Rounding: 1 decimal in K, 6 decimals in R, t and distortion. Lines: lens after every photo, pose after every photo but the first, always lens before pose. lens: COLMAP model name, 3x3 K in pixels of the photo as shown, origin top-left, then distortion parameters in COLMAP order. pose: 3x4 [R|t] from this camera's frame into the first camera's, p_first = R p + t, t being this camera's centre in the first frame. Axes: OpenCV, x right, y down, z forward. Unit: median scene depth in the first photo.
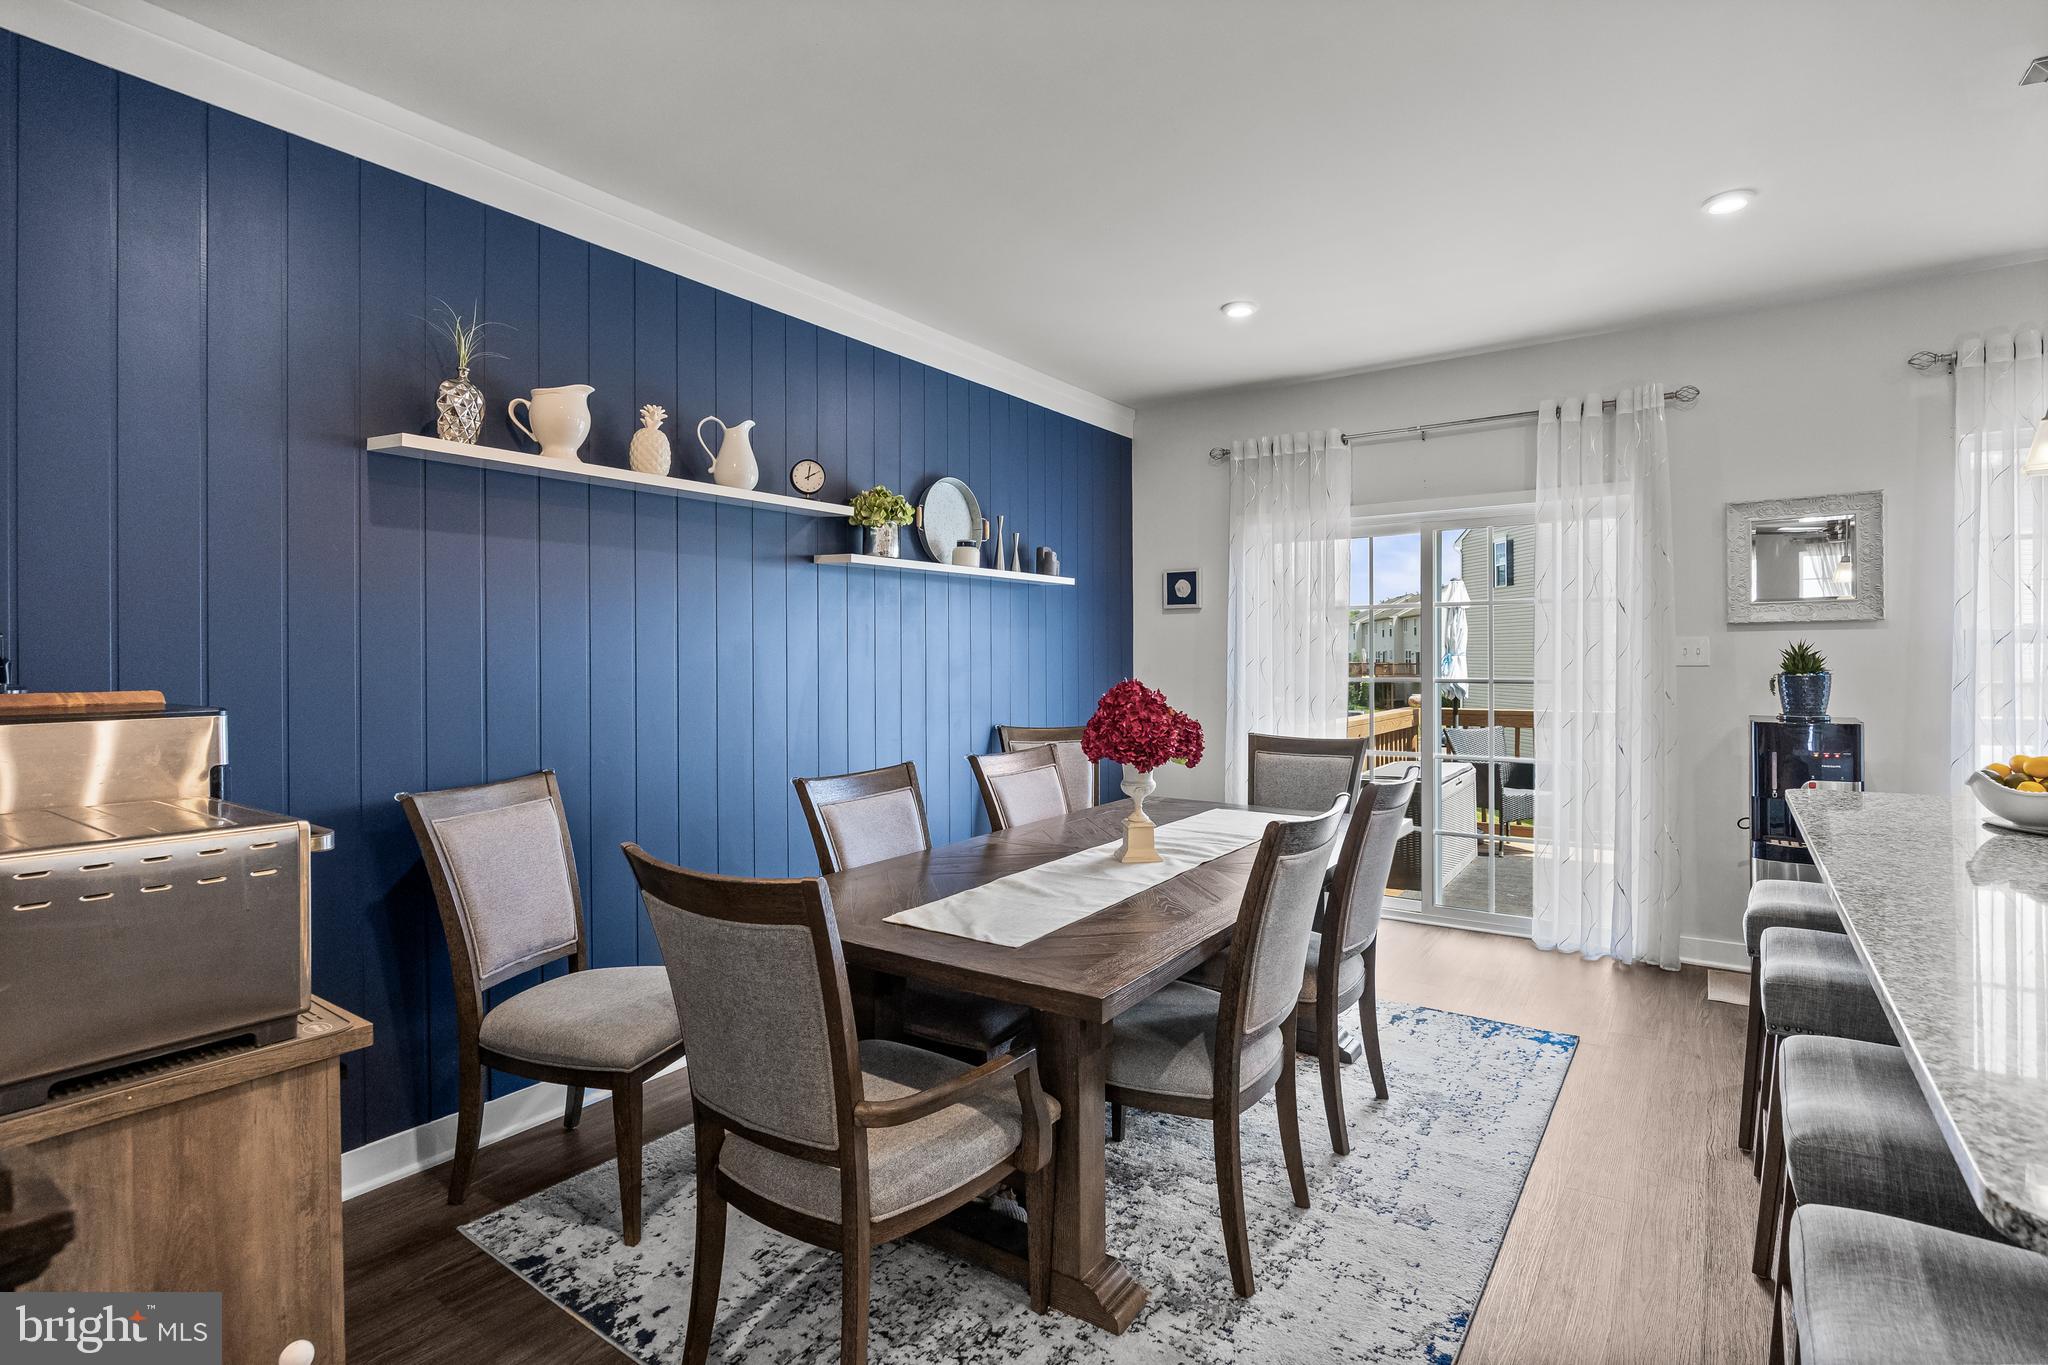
lens RADIAL K [[962.5, 0, 989.0], [0, 962.5, 661.9], [0, 0, 1]] dist [-0.012013, -0.001280]
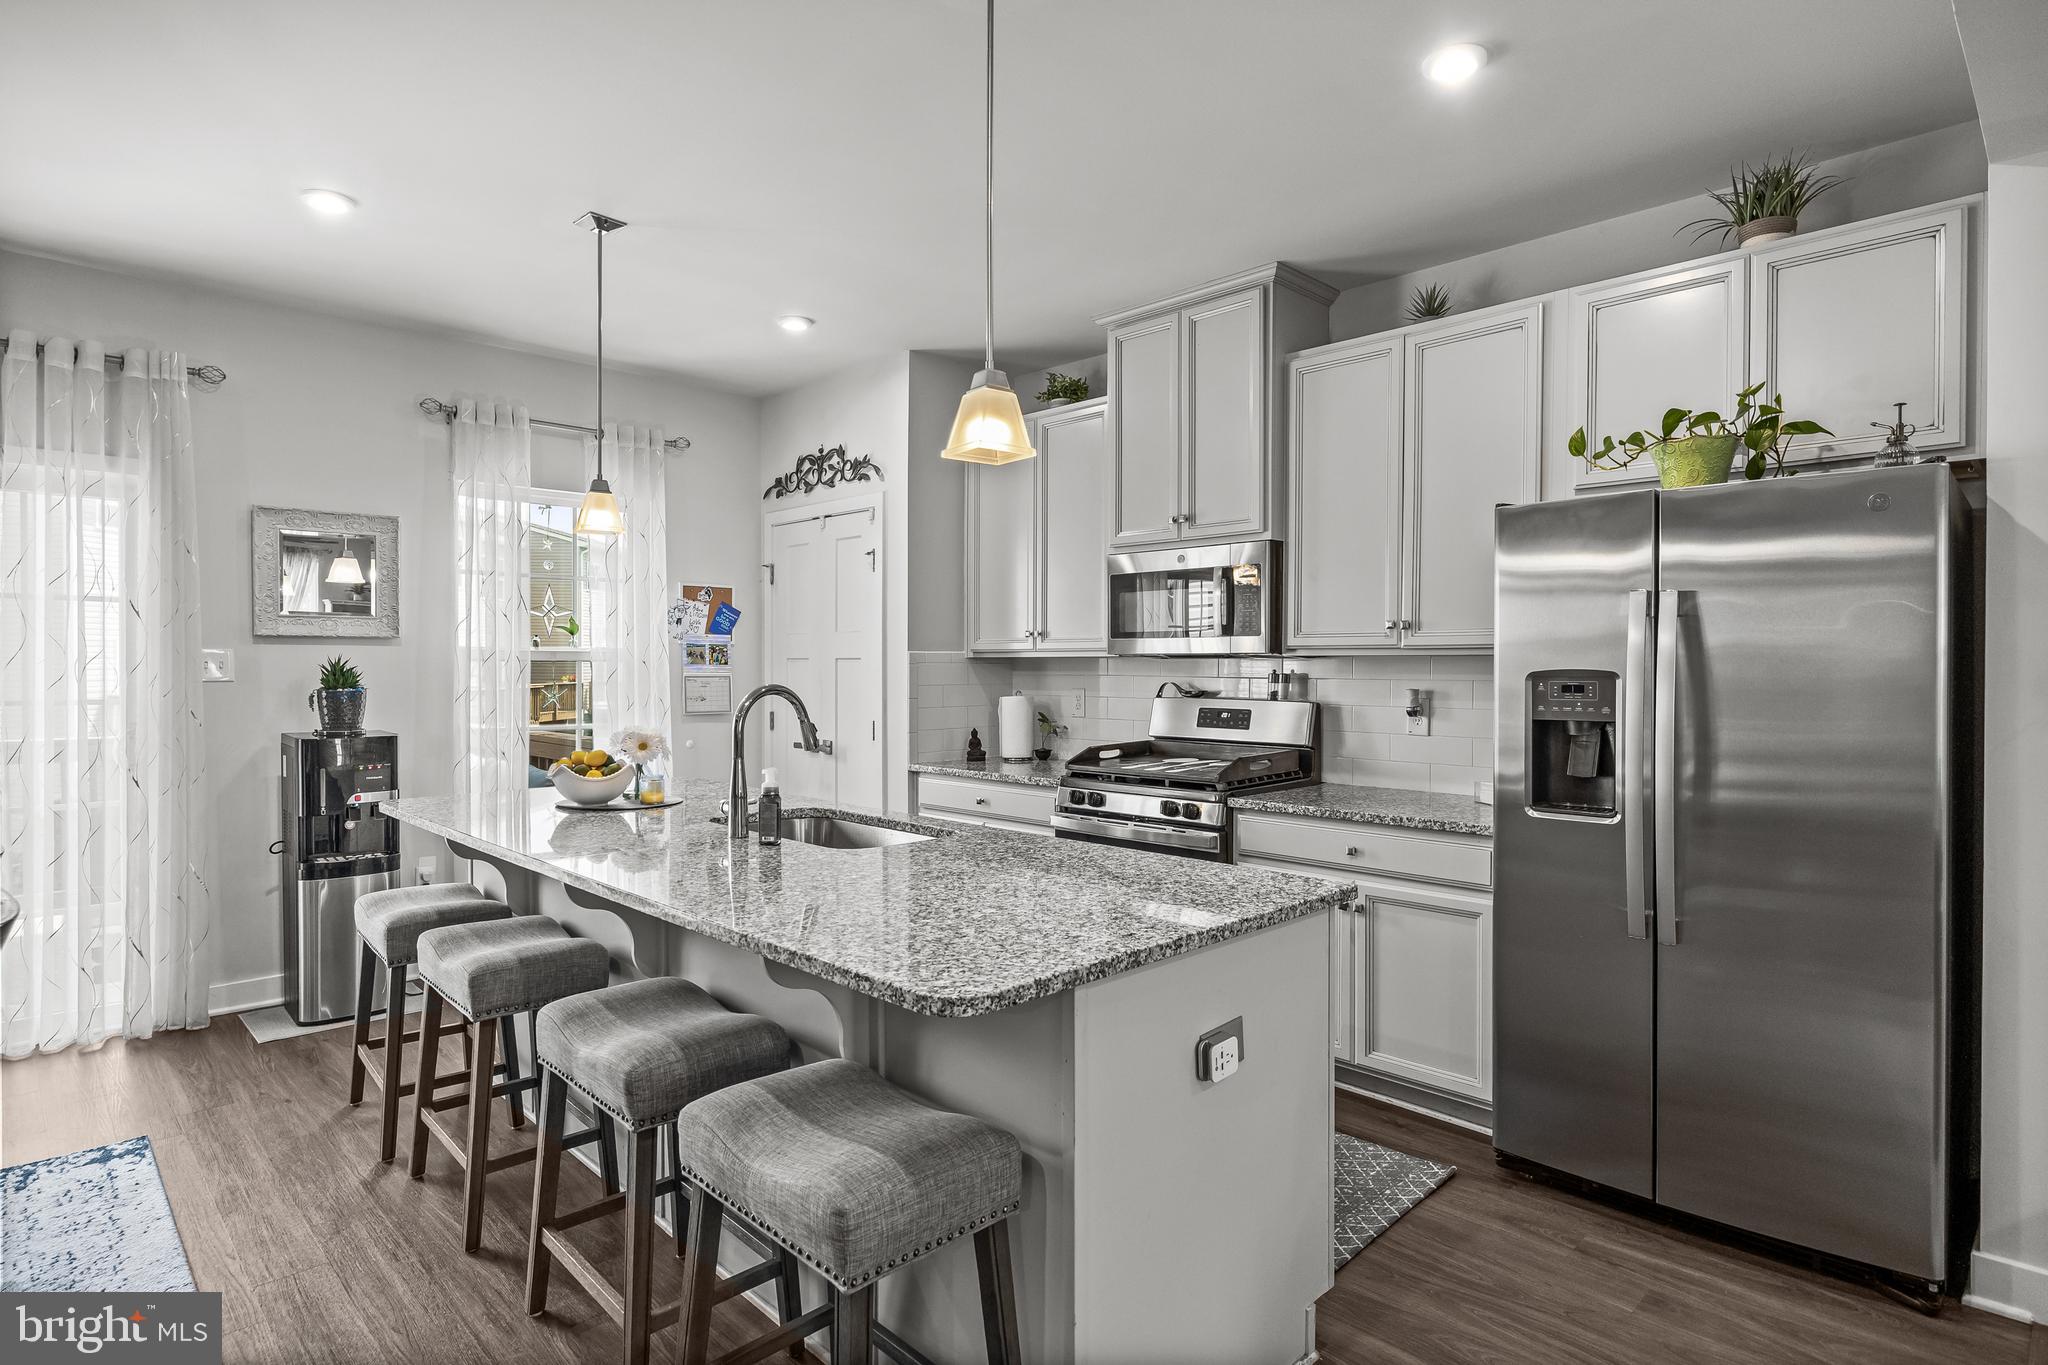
lens RADIAL K [[1074.6, 0, 1039.6], [0, 1074.6, 681.5], [0, 0, 1]] dist [-0.020881, -0.000528]
pose [[0.151402, -0.004539, 0.988462, -0.142995], [0.001467, 0.999989, 0.004367, 0.001257], [-0.988471, 0.000789, 0.151407, 0.101386]]
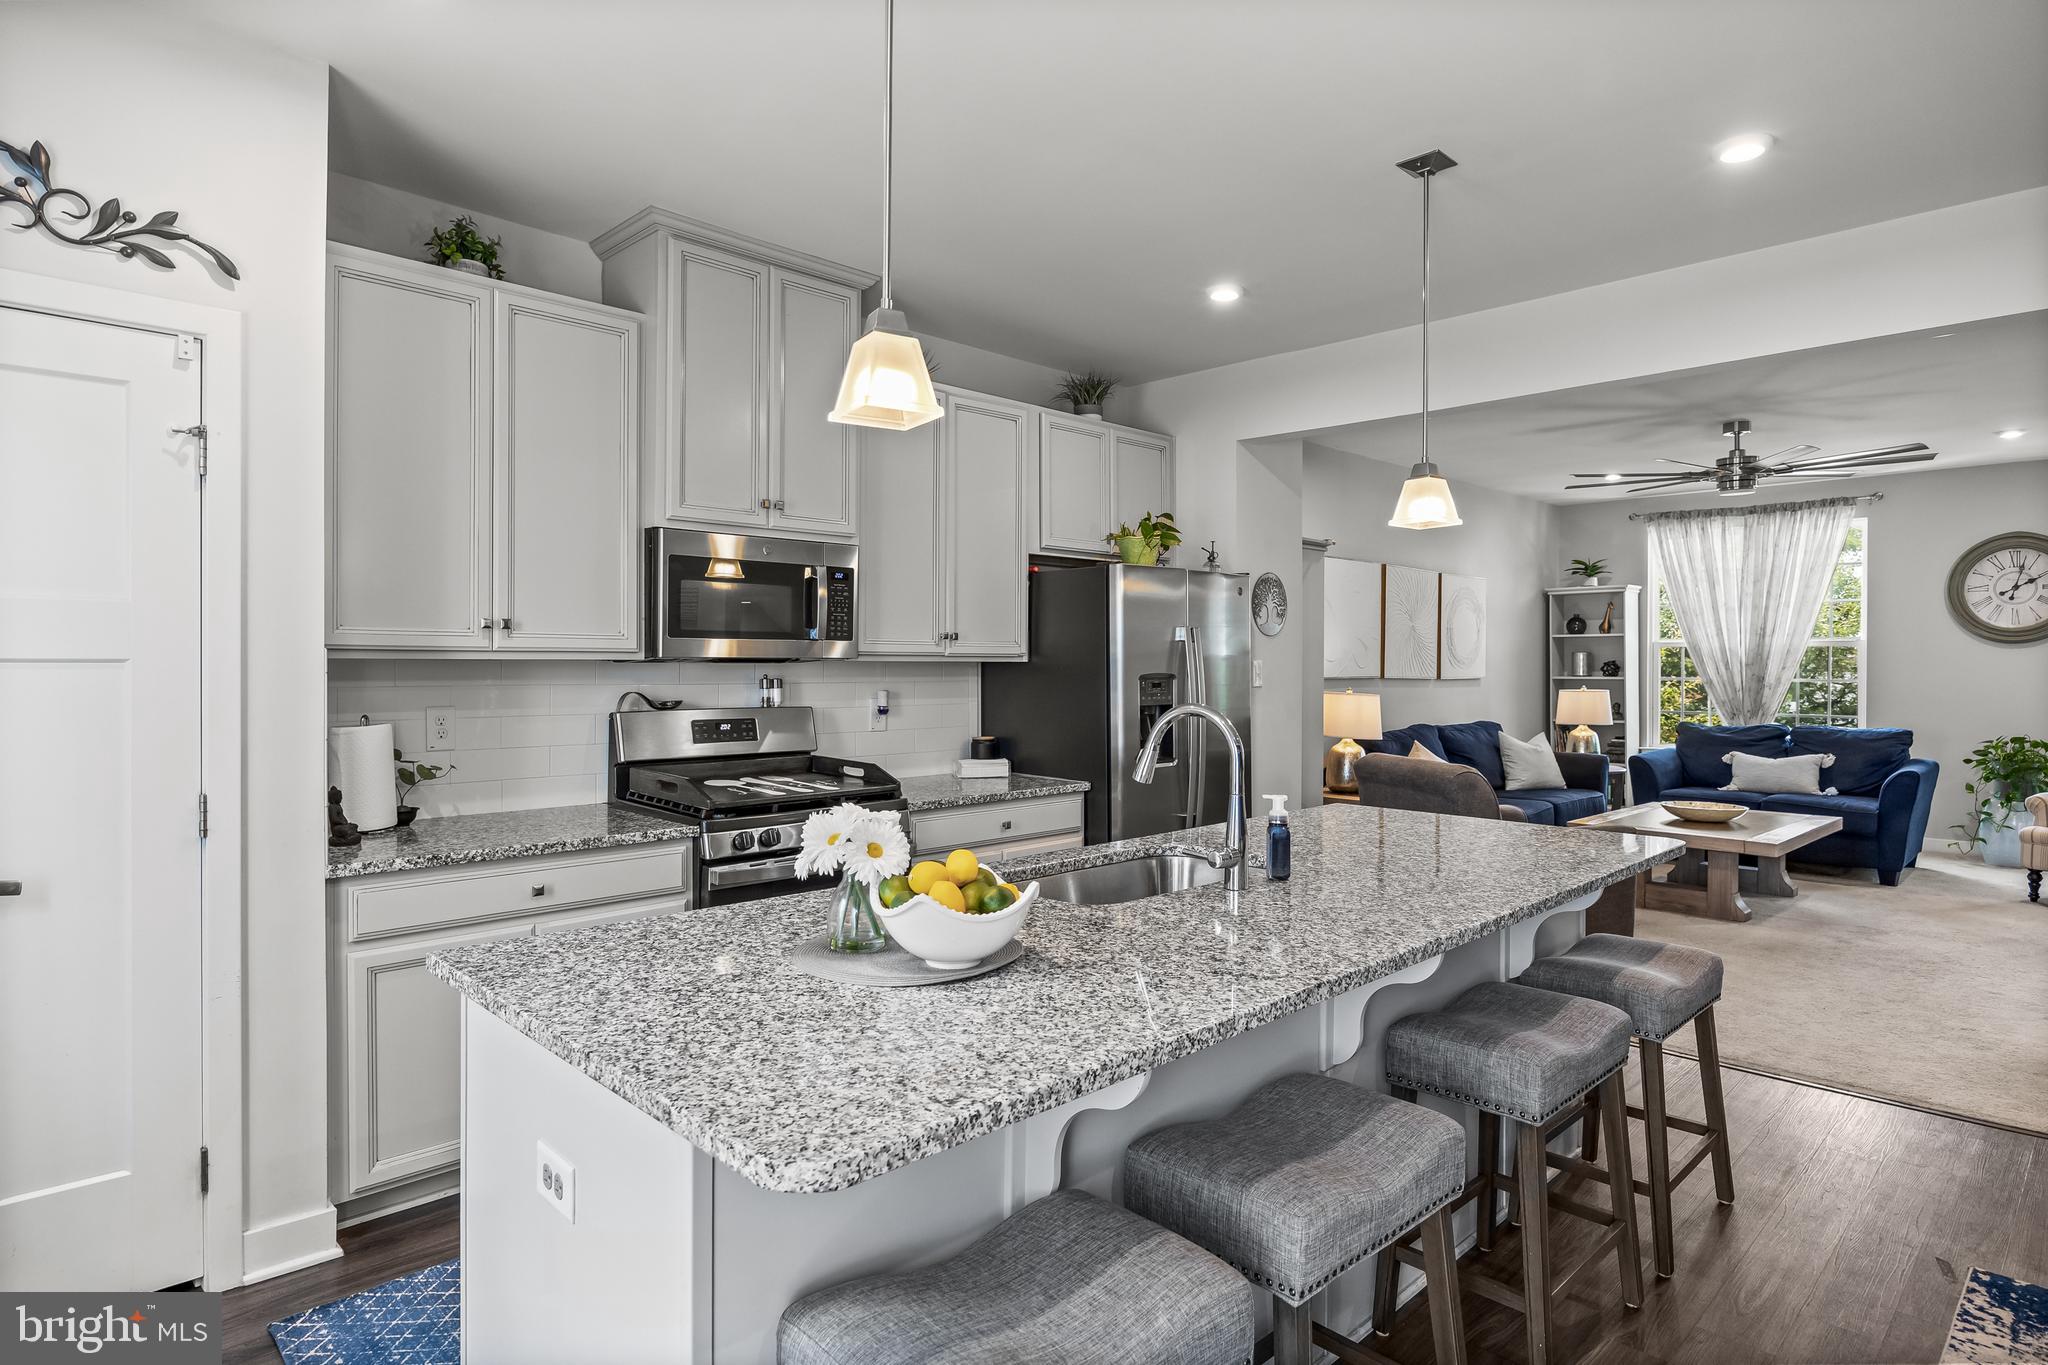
lens RADIAL K [[1108.7, 0, 1025.4], [0, 1108.7, 673.6], [0, 0, 1]] dist [-0.005553, -0.001046]
pose [[-0.987547, 0.000956, 0.157324, 0.580578], [0.003576, 0.999860, 0.016371, -0.023759], [-0.157286, 0.016729, -0.987411, 1.068803]]
